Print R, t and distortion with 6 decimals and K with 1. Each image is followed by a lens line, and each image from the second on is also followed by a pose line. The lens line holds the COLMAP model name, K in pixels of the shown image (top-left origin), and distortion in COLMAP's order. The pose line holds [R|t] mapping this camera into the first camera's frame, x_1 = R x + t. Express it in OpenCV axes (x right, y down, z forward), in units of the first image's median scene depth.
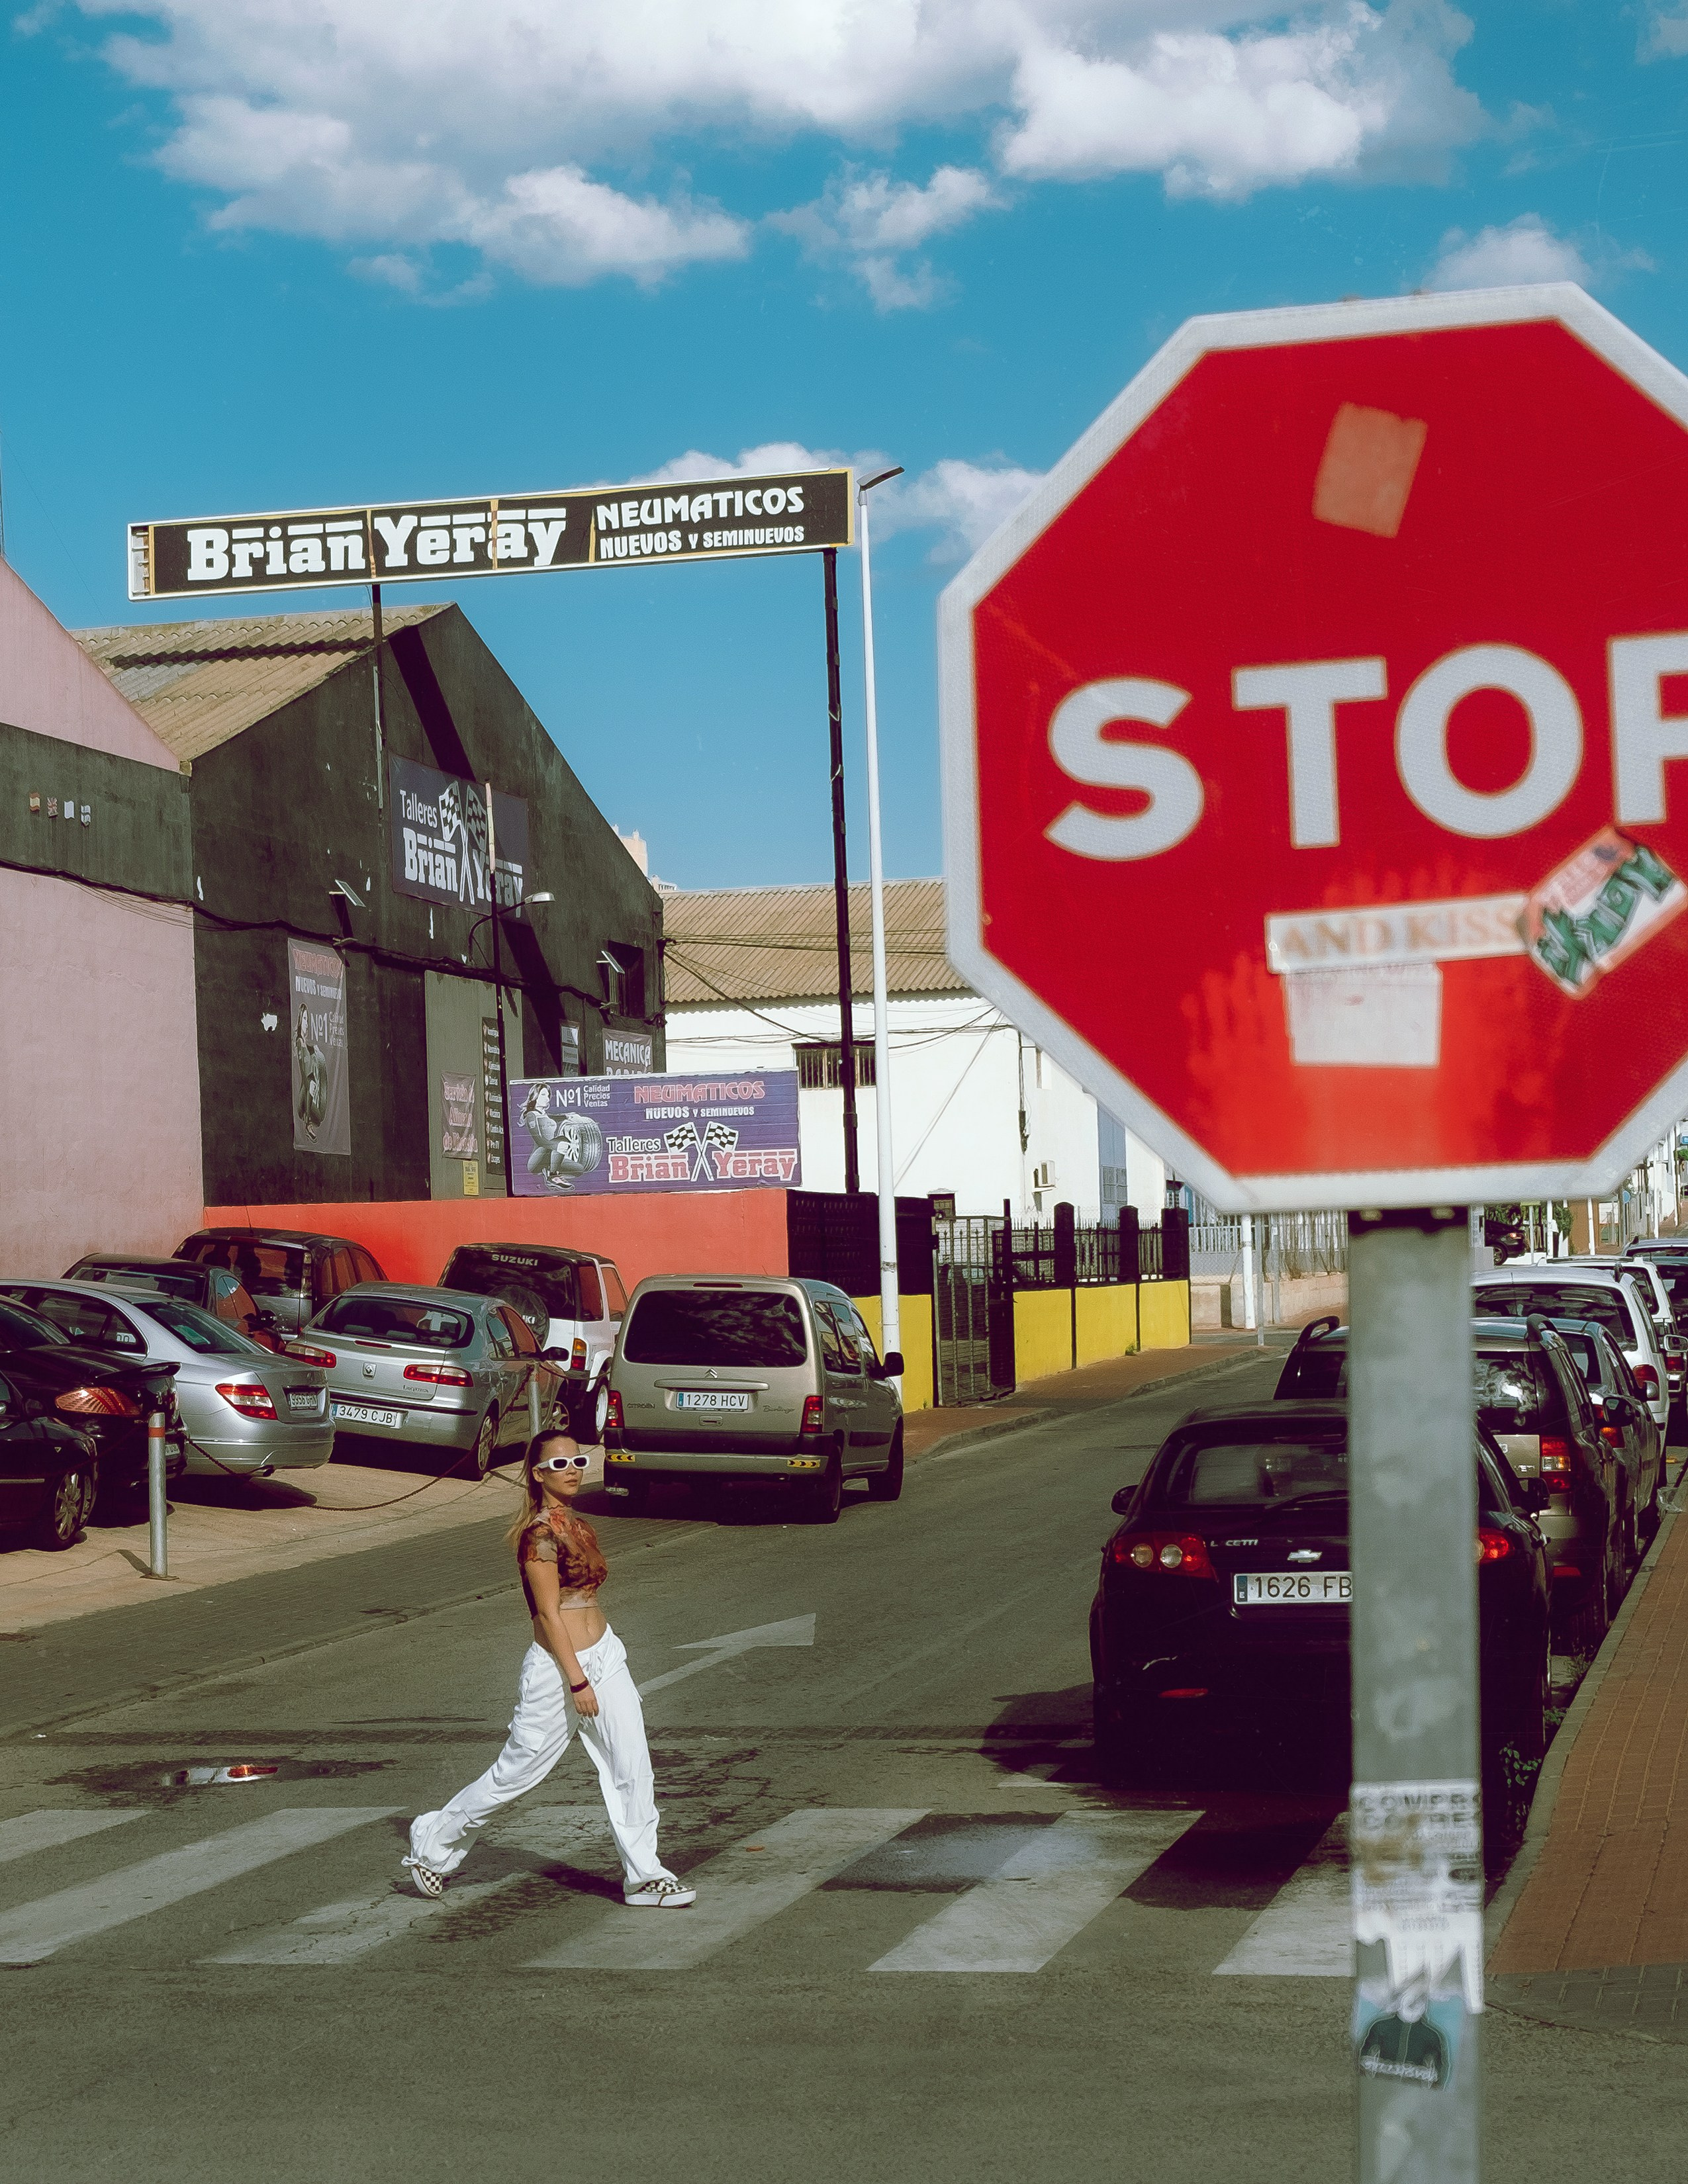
lens RADIAL K [[4347.8, 0, 844.0], [0, 4347.8, 1092.0], [0, 0, 1]] dist [0.039651, 0.279196]
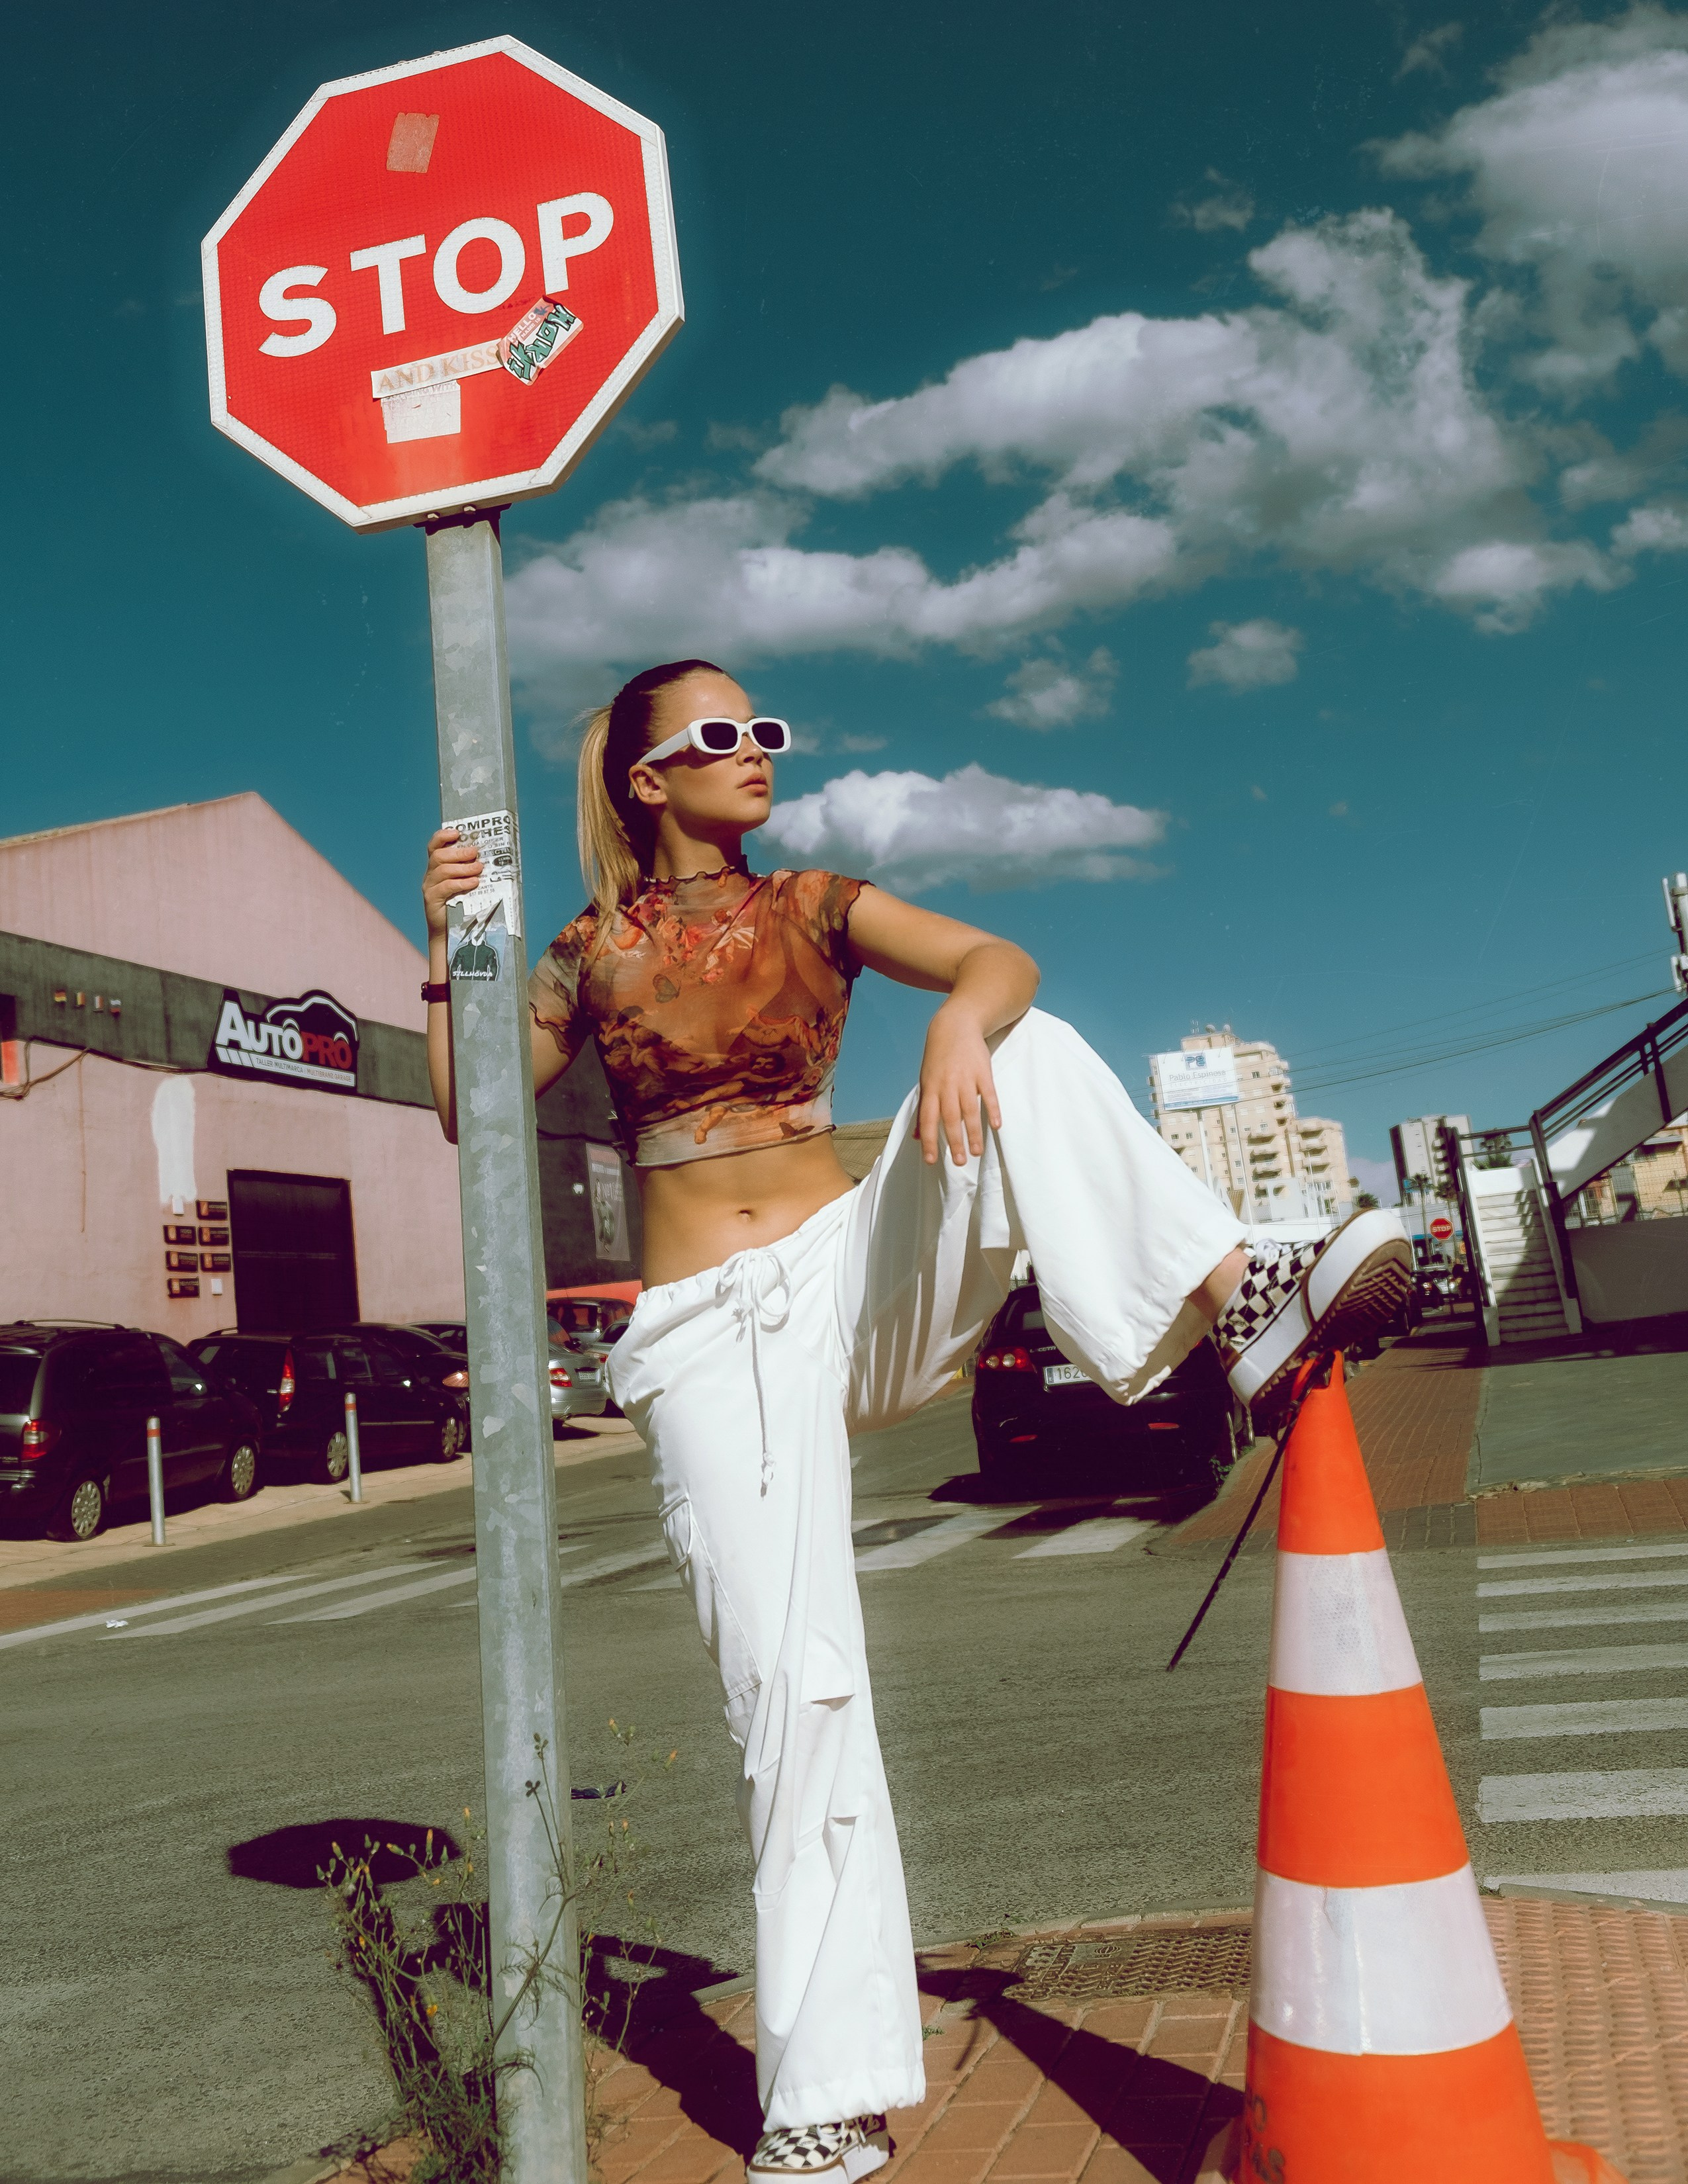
lens RADIAL K [[2301.8, 0, 807.7], [0, 2301.8, 811.7], [0, 0, 1]] dist [0.135559, 0.005694]
pose [[0.993708, -0.101094, -0.048221, 0.310545], [0.089526, 0.975608, -0.200436, 0.356305], [0.067307, 0.194858, 0.978519, 0.085260]]
